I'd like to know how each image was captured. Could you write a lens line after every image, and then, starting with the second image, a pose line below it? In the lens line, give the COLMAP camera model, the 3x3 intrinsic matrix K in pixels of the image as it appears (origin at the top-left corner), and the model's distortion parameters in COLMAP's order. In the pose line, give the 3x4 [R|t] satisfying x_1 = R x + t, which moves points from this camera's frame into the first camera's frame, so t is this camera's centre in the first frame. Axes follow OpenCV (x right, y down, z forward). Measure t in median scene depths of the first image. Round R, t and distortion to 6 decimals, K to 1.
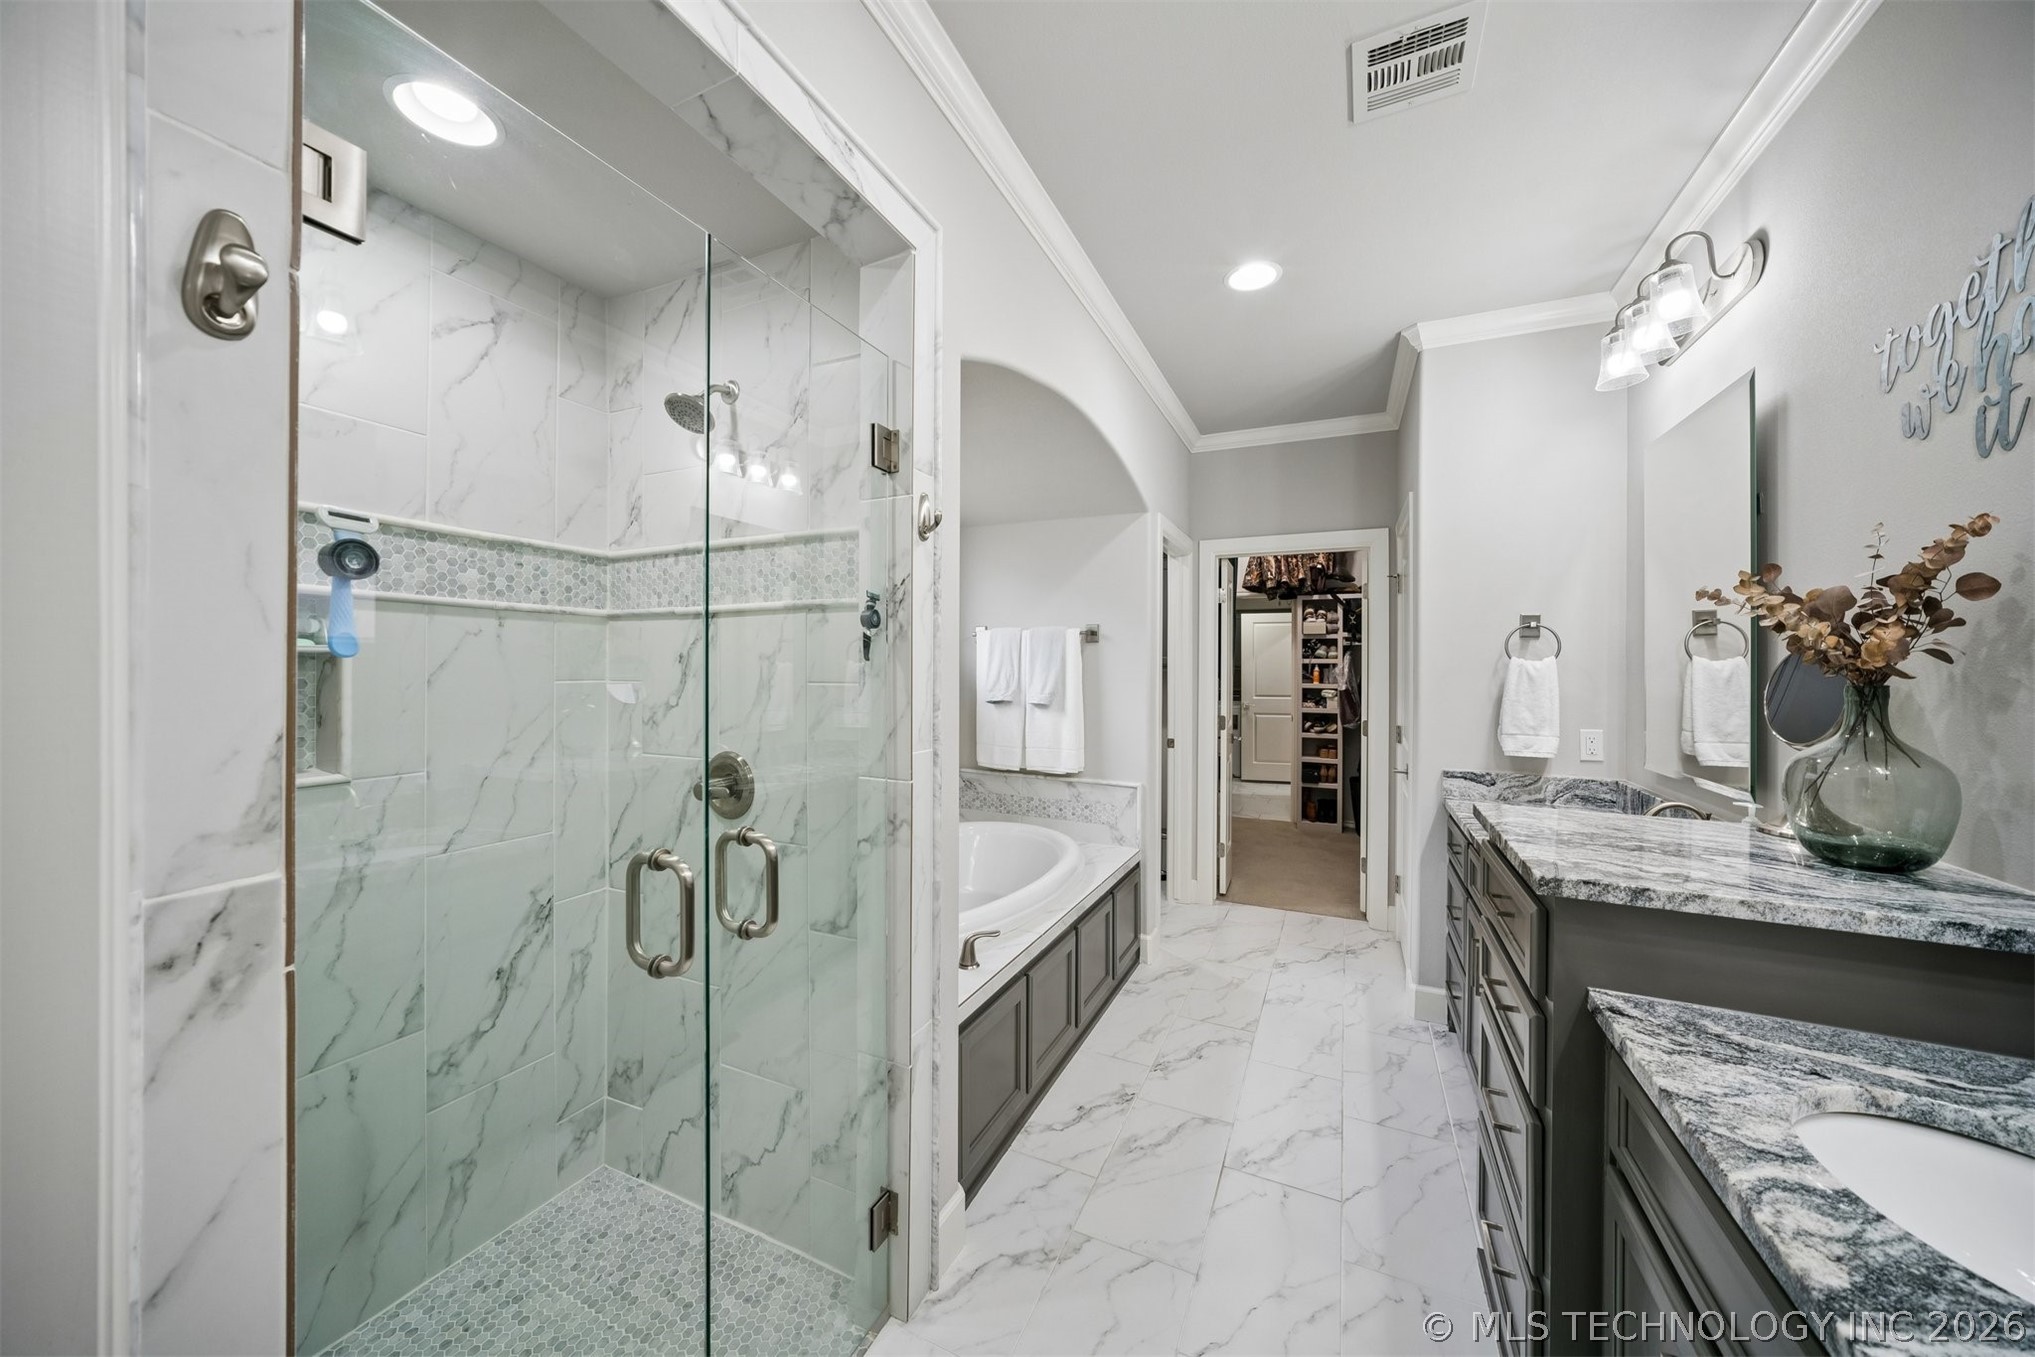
lens RADIAL K [[709.8, 0, 1007.2], [0, 709.8, 661.5], [0, 0, 1]] dist [-0.014678, 0.003722]
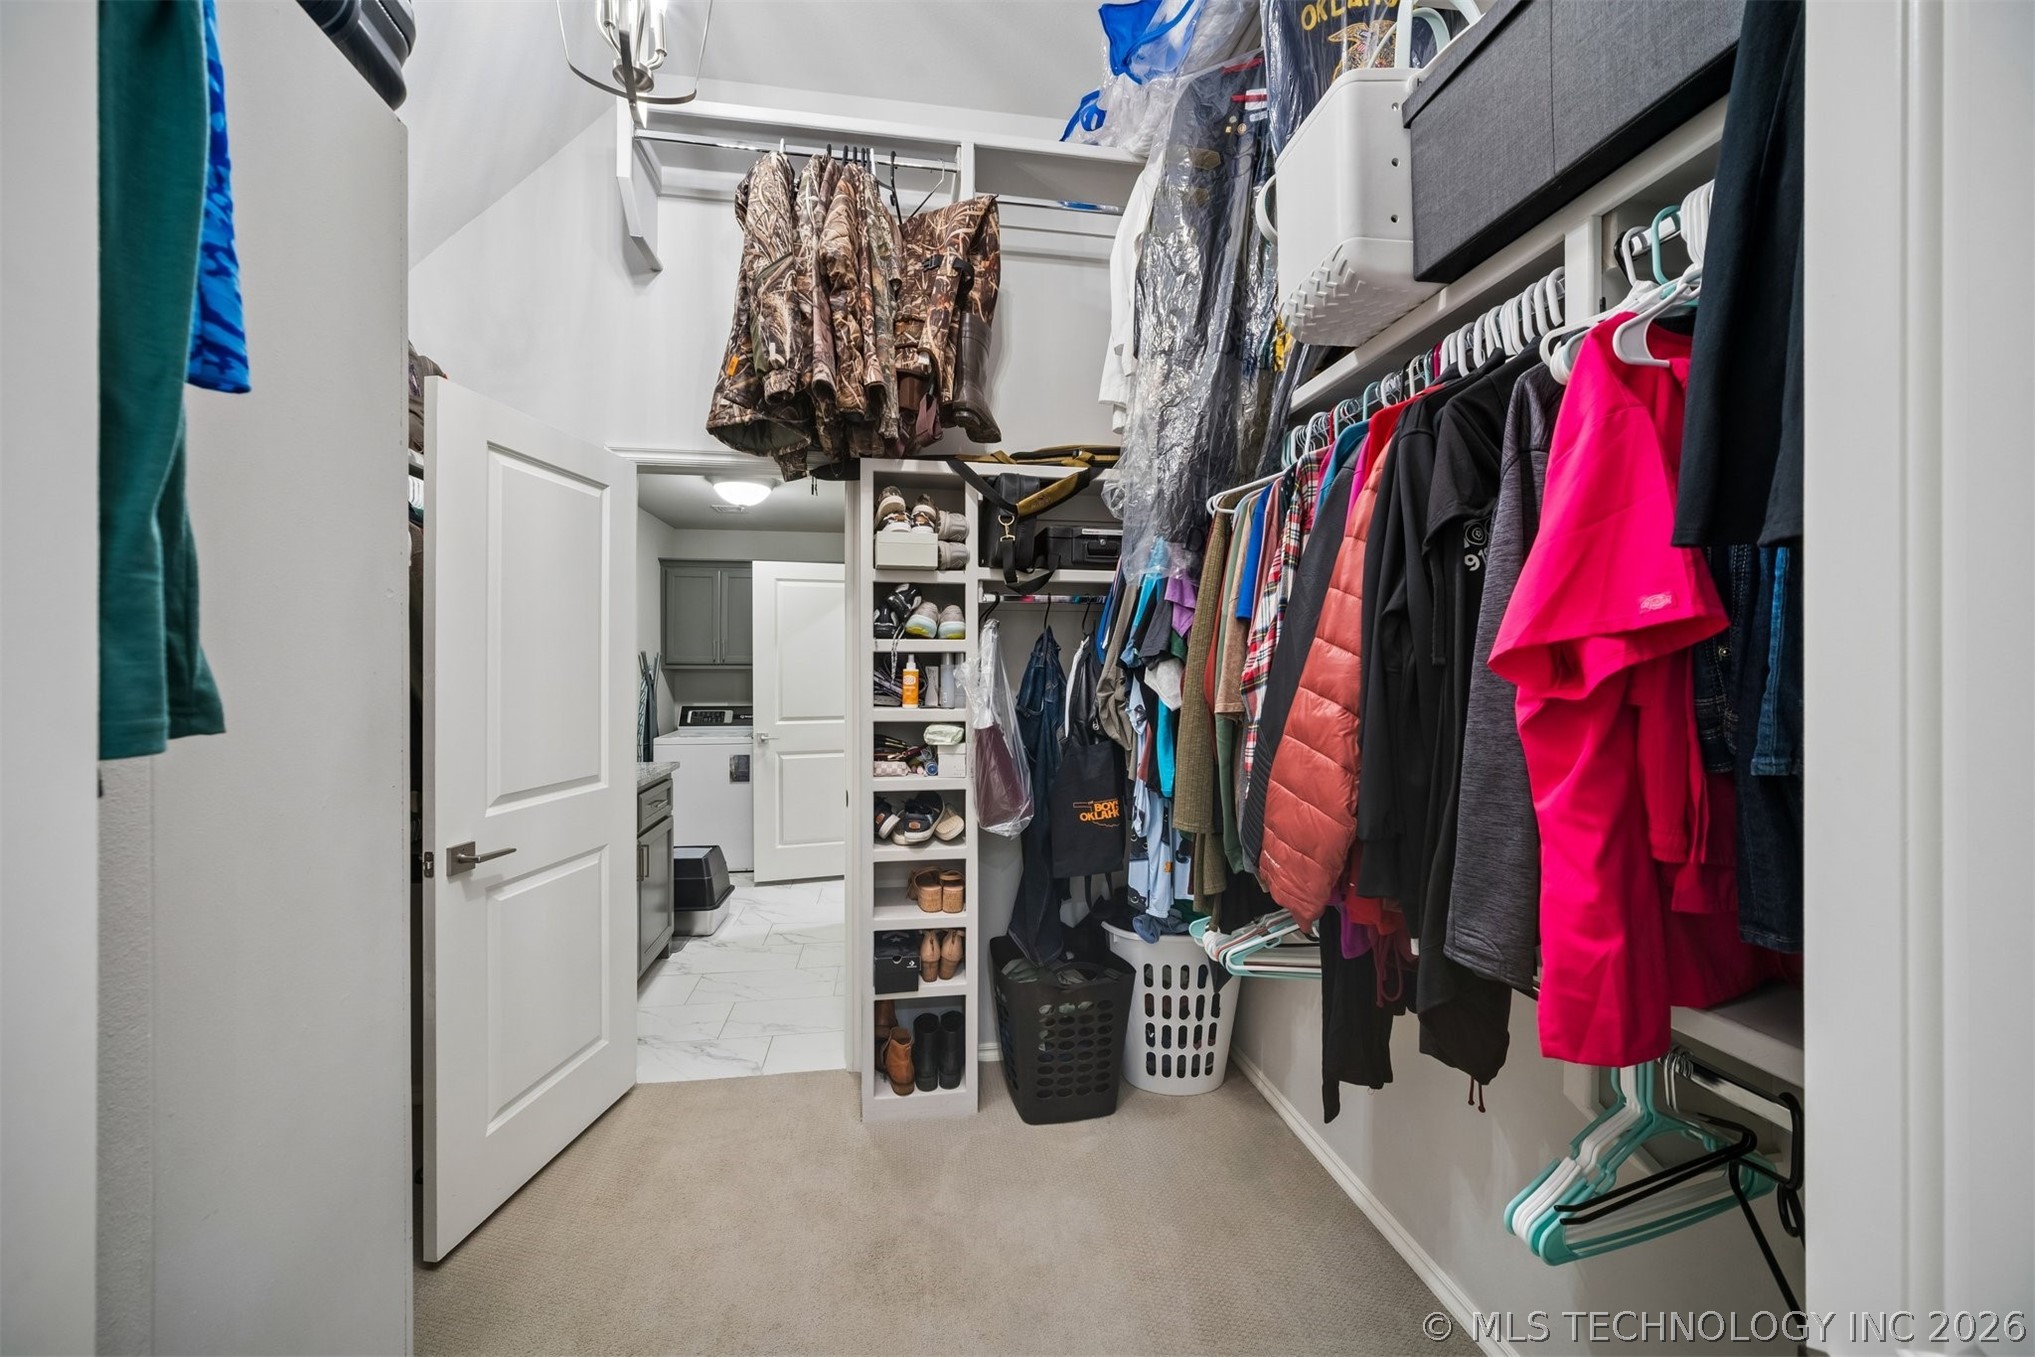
lens RADIAL K [[709.8, 0, 1021.1], [0, 709.8, 681.1], [0, 0, 1]] dist [-0.014678, 0.003722]
pose [[0.808436, -0.010371, 0.588493, 0.426397], [-0.003472, 0.999743, 0.022389, 0.014694], [-0.588574, -0.020144, 0.808192, 1.066613]]
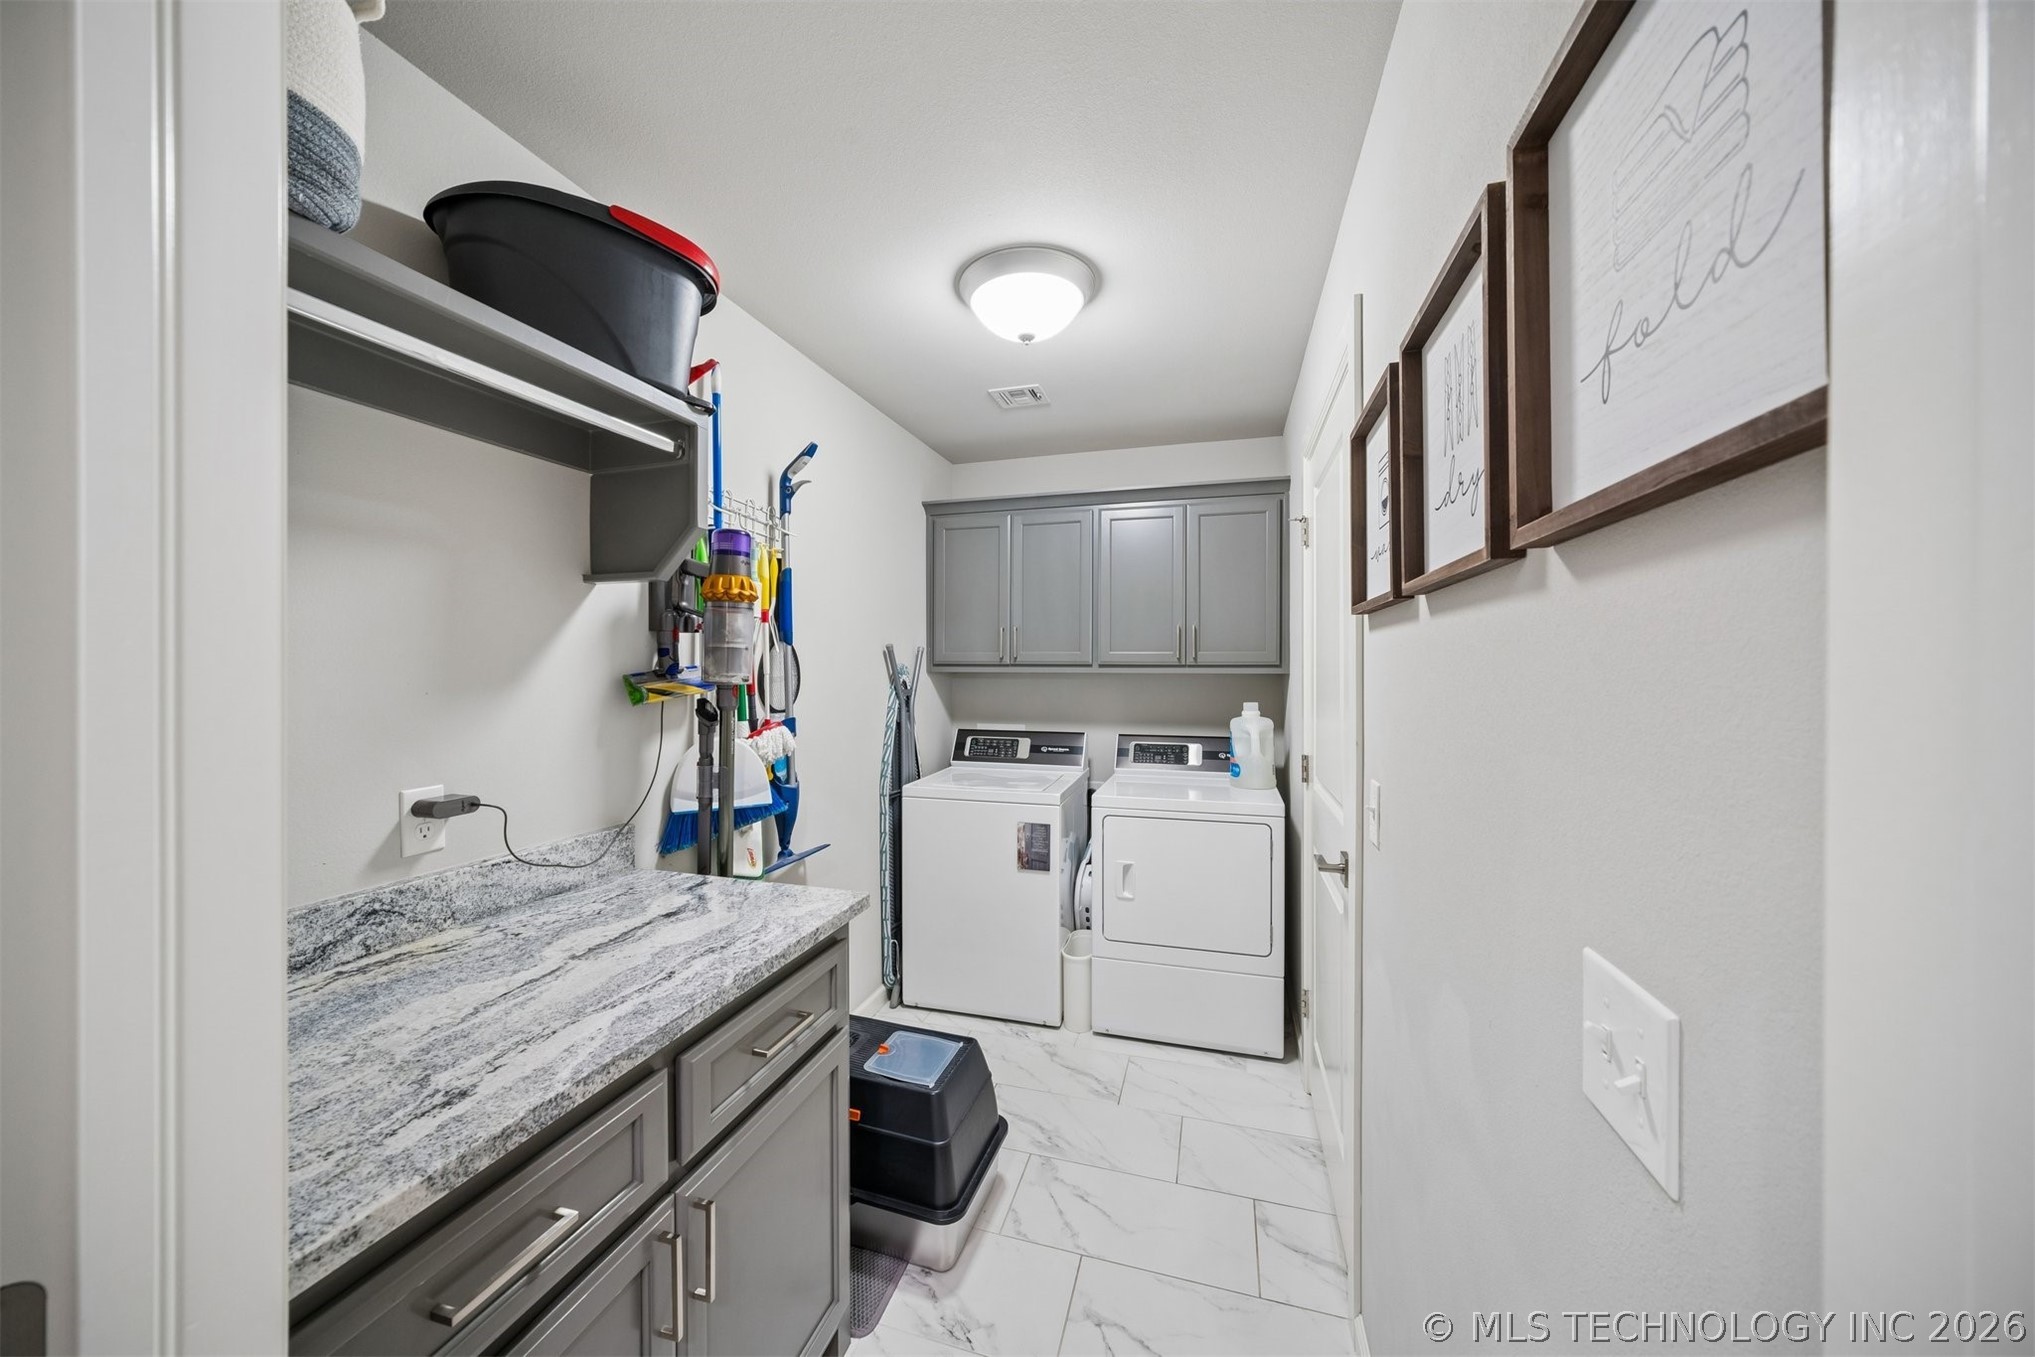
lens RADIAL K [[709.8, 0, 1006.6], [0, 709.8, 670.4], [0, 0, 1]] dist [-0.014678, 0.003722]
pose [[0.987113, -0.005039, 0.159945, 0.503957], [0.004049, 0.999971, 0.006517, 0.015509], [-0.159973, -0.005786, 0.987104, 1.308991]]
